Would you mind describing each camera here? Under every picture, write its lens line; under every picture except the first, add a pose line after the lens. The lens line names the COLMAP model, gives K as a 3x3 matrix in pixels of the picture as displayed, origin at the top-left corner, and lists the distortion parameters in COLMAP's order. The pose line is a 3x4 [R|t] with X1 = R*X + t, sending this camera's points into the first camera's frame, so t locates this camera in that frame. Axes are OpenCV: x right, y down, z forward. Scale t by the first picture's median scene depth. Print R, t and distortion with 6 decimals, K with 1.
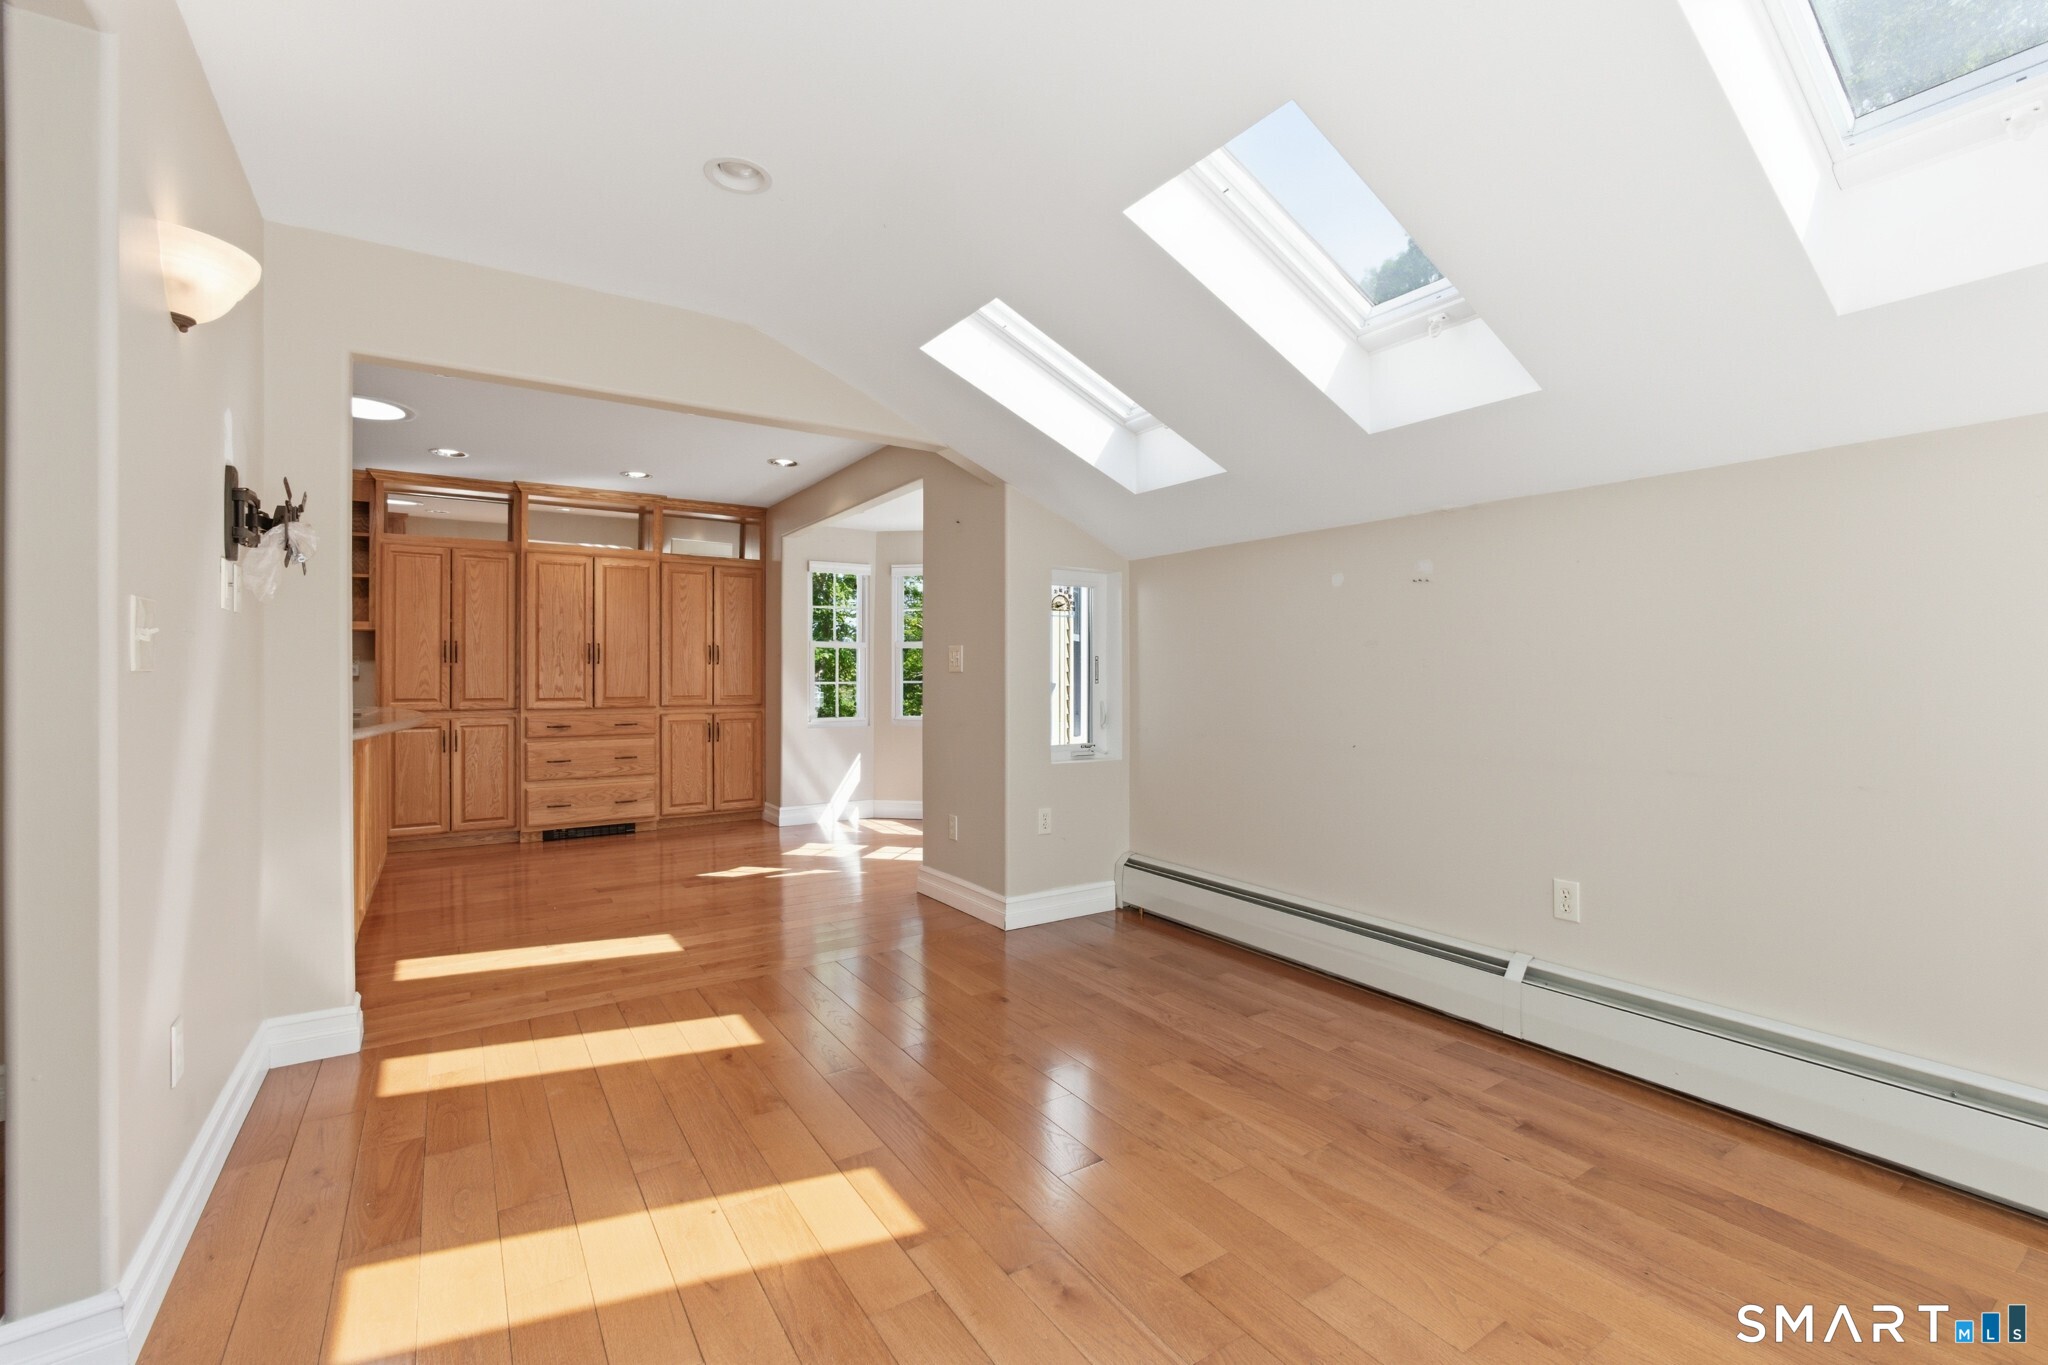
lens RADIAL K [[879.9, 0, 1038.3], [0, 879.9, 683.9], [0, 0, 1]] dist [-0.002054, -0.000284]
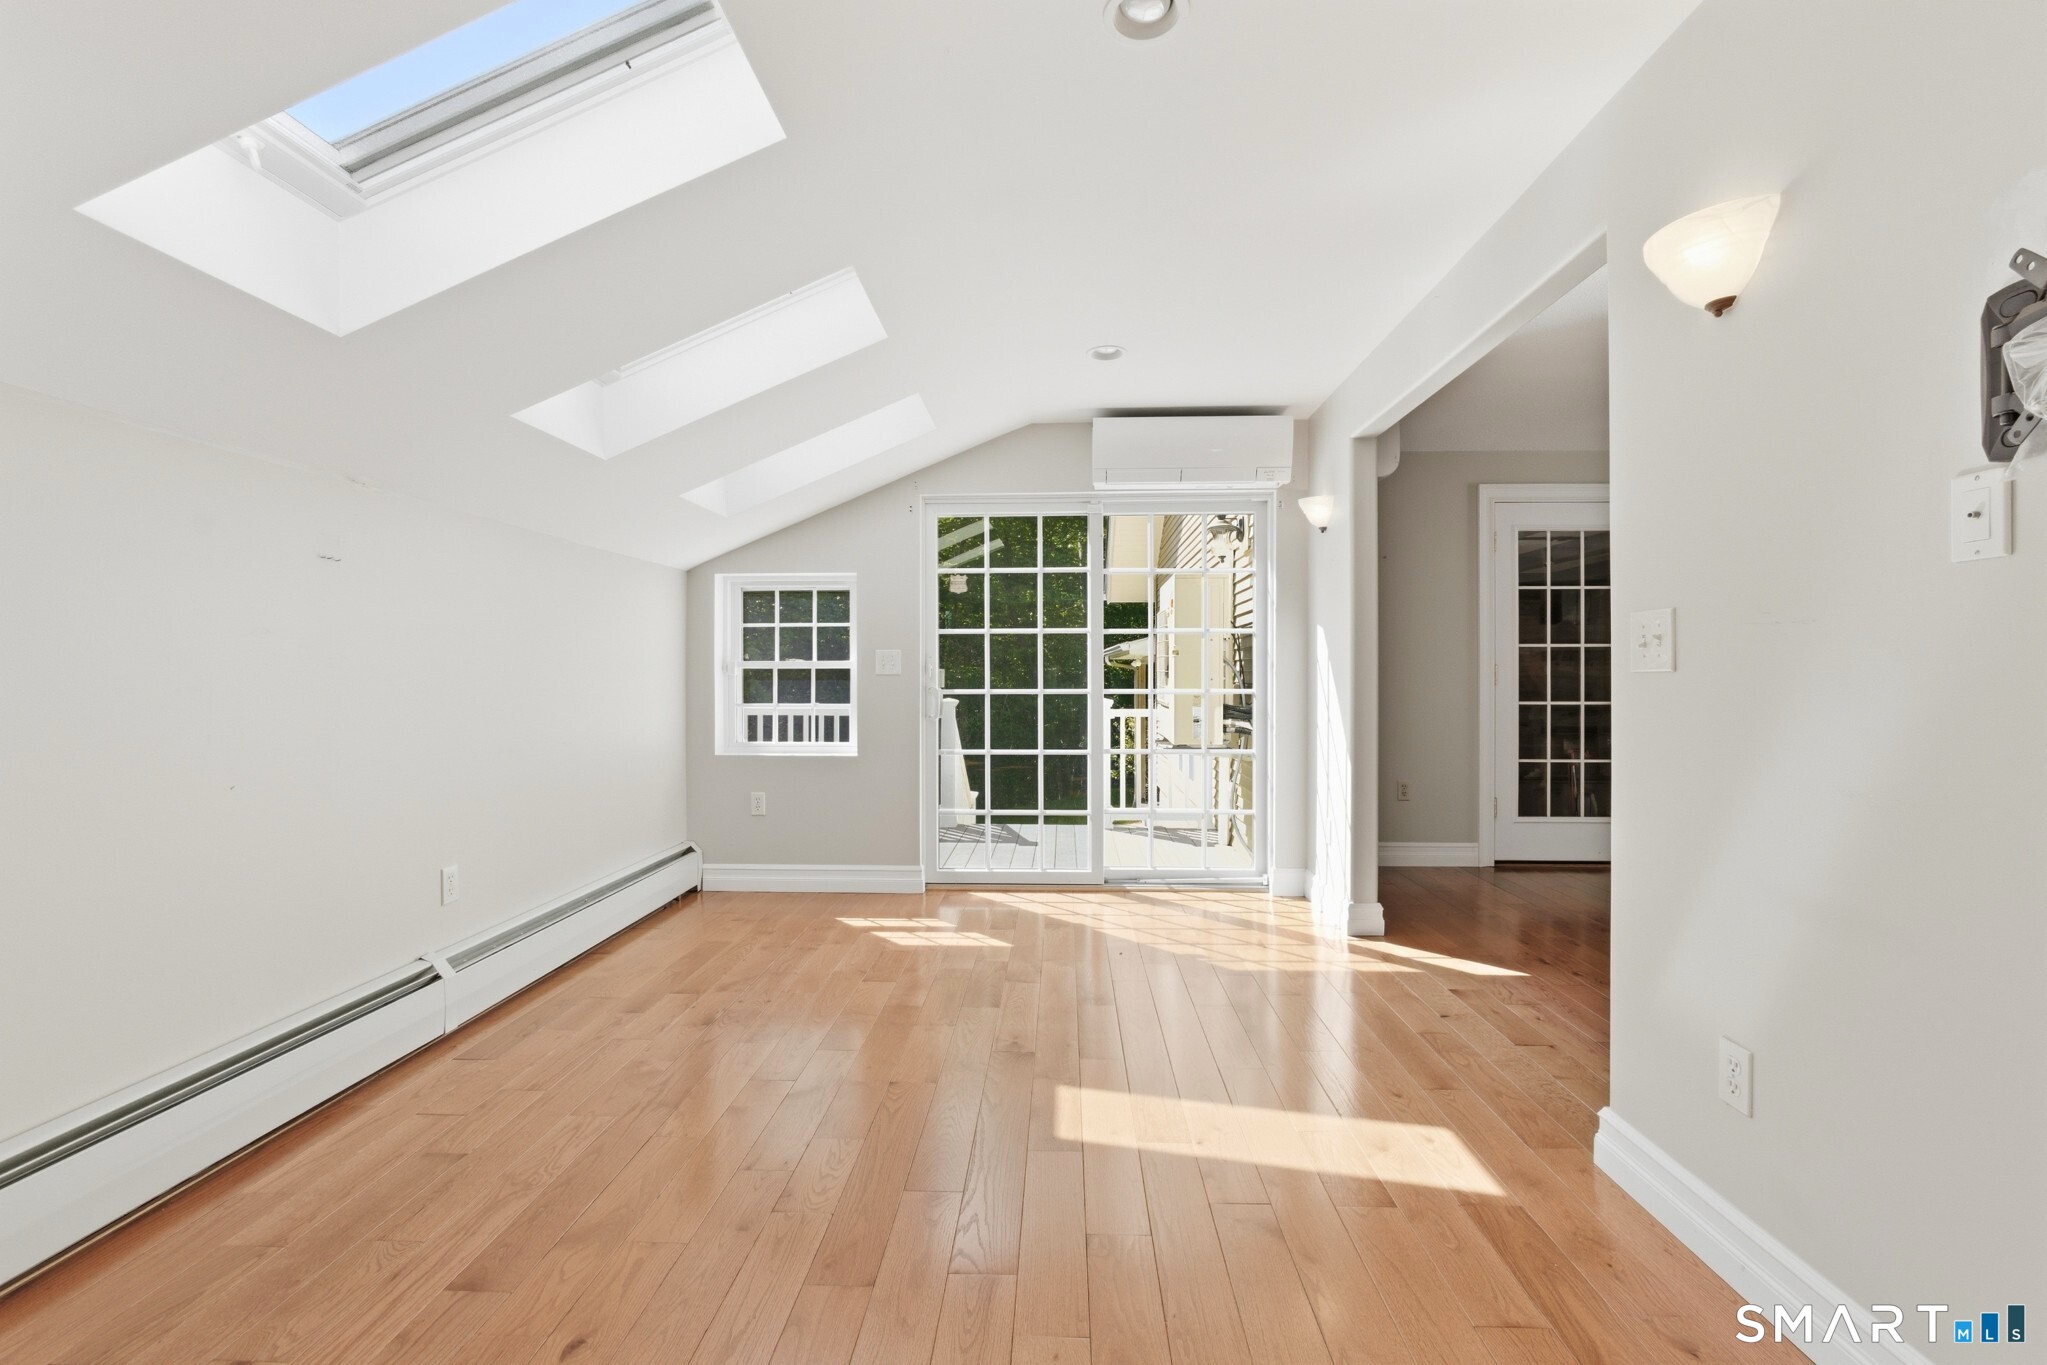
lens RADIAL K [[879.4, 0, 1034.2], [0, 879.4, 677.7], [0, 0, 1]] dist [-0.002054, -0.000284]
pose [[-0.811411, 0.001491, 0.584474, -0.270994], [0.007223, 0.999946, 0.007476, -0.004437], [-0.584431, 0.010288, -0.811378, 0.641510]]
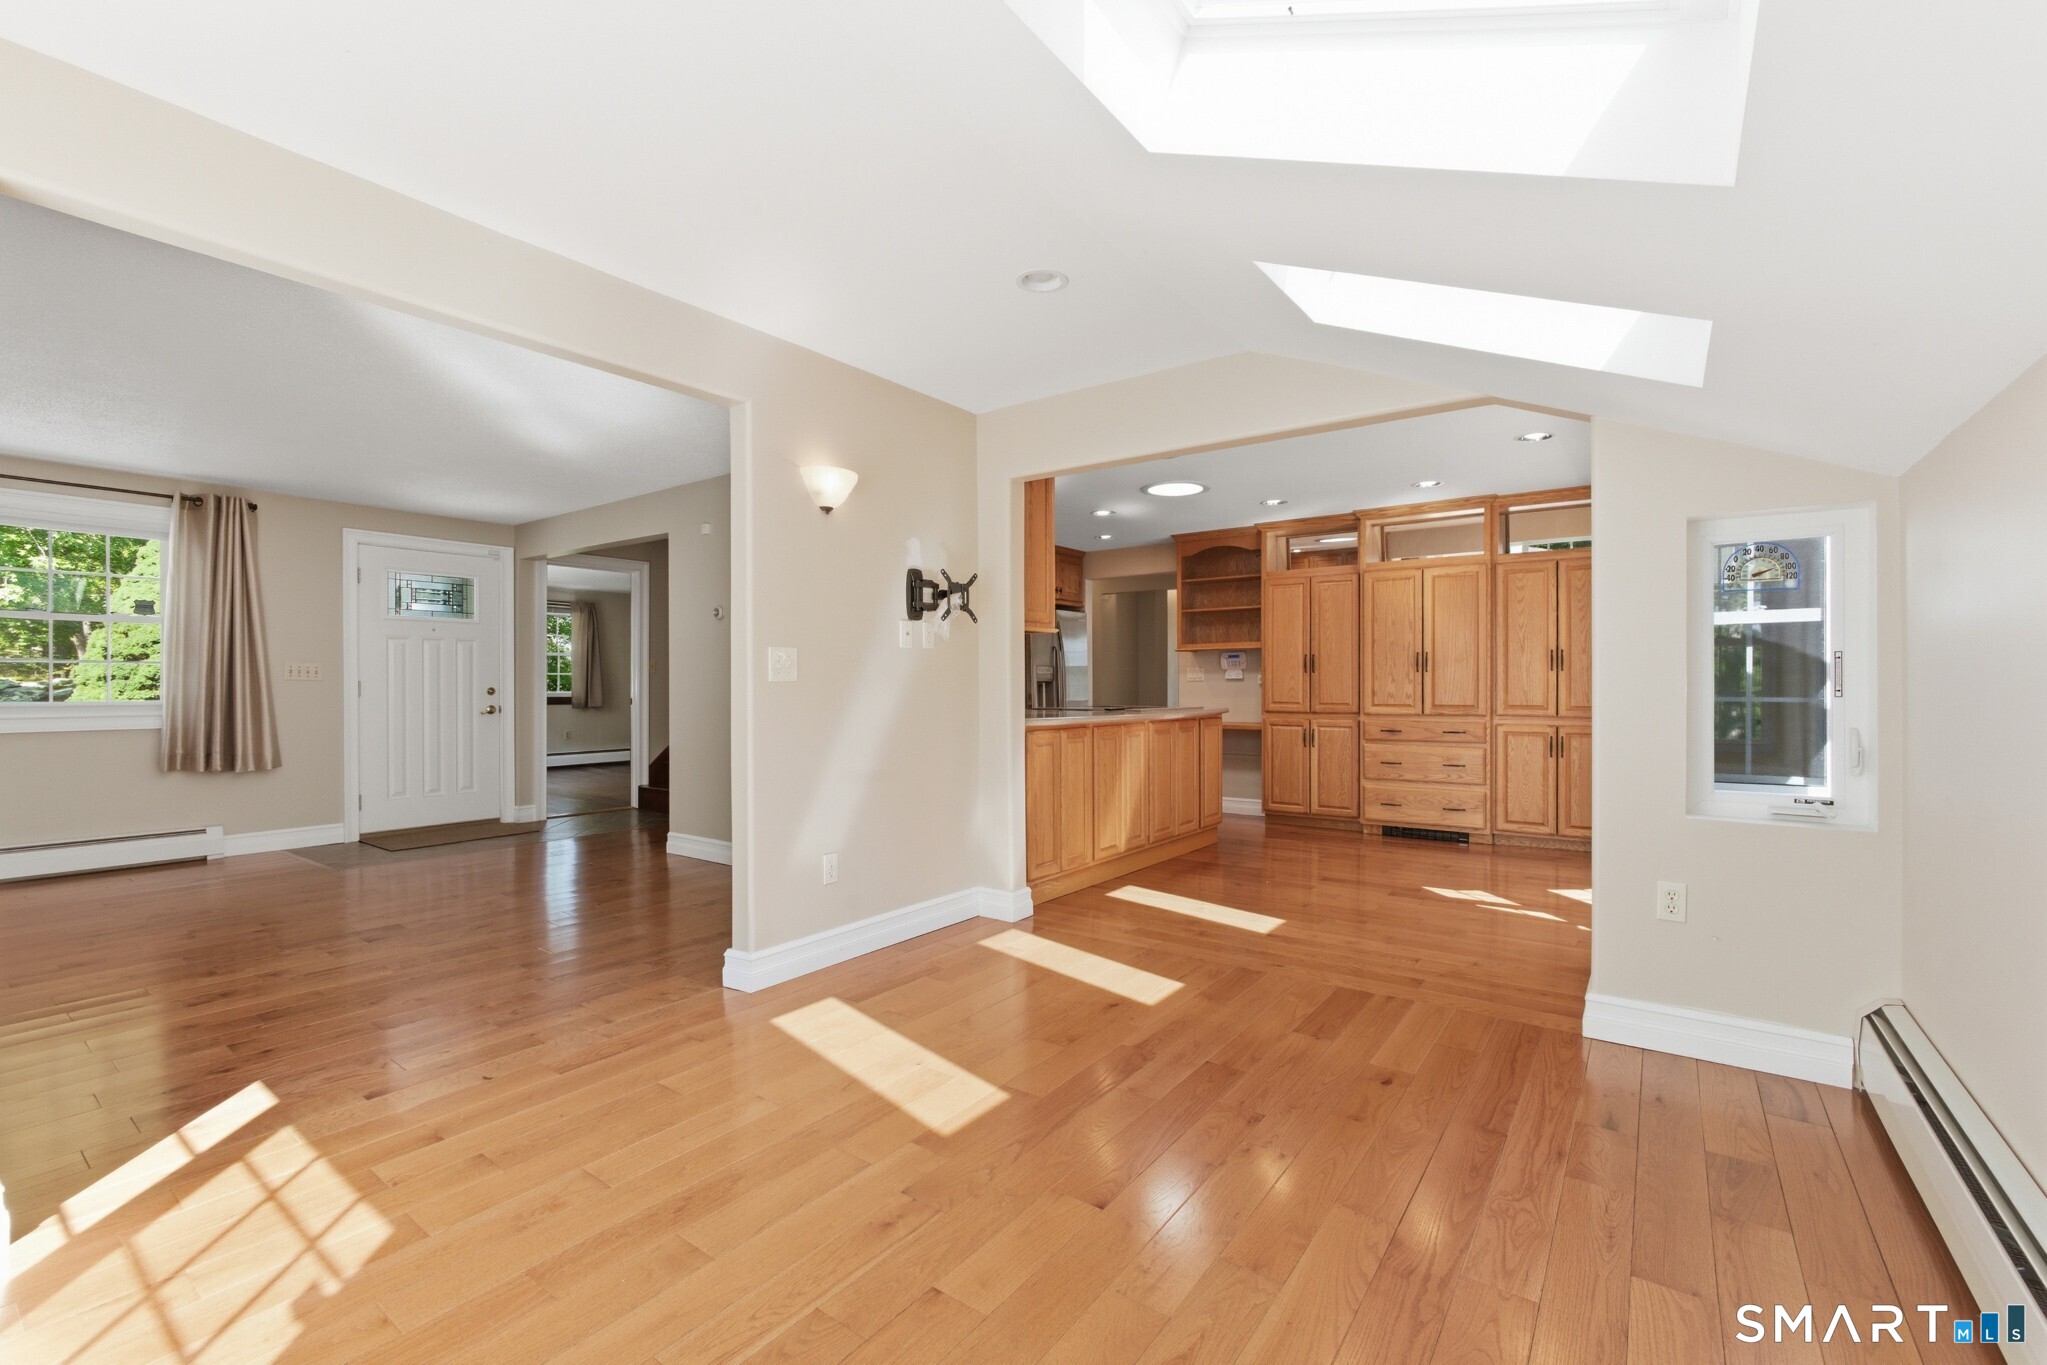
lens RADIAL K [[879.4, 0, 1021.7], [0, 879.4, 689.9], [0, 0, 1]] dist [-0.002054, -0.000284]
pose [[0.343146, 0.006738, -0.939258, 0.314197], [-0.008664, 0.999954, 0.004008, -0.001869], [0.939242, 0.006763, 0.343189, 0.208117]]
